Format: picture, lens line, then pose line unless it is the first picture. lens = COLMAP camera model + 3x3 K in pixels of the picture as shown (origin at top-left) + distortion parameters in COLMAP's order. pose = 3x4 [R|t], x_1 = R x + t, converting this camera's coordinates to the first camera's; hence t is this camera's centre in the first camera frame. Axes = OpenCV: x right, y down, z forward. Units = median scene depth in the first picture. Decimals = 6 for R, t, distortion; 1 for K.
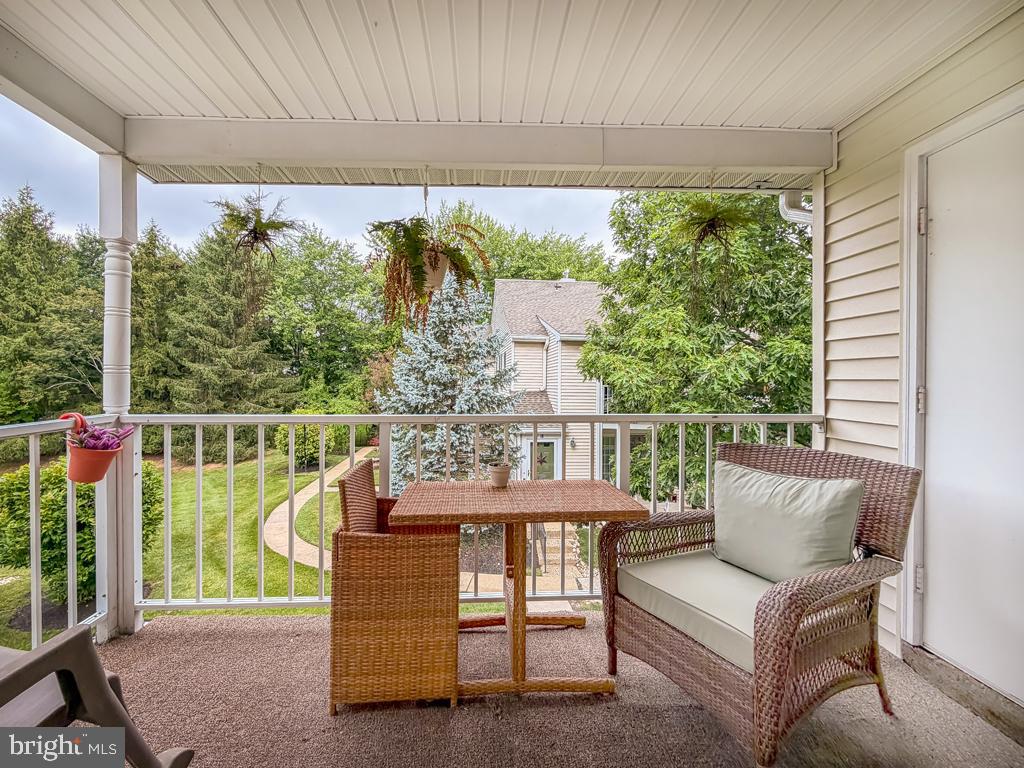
lens RADIAL K [[416.3, 0, 498.3], [0, 416.3, 381.6], [0, 0, 1]] dist [0.001151, 0.000102]
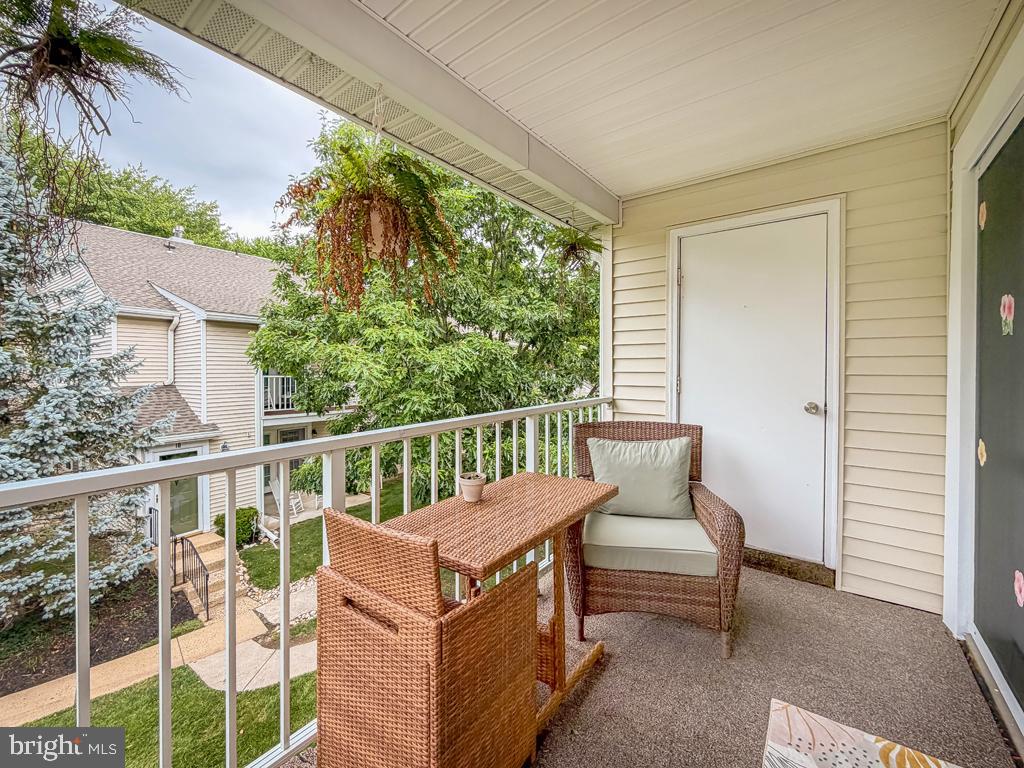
lens RADIAL K [[421.2, 0, 513.3], [0, 421.2, 376.7], [0, 0, 1]] dist [-0.001707, -0.000197]
pose [[0.644788, -0.024904, 0.763955, -0.103529], [0.011332, 0.999671, 0.023024, -0.004806], [-0.764277, -0.006189, 0.644858, 0.063117]]
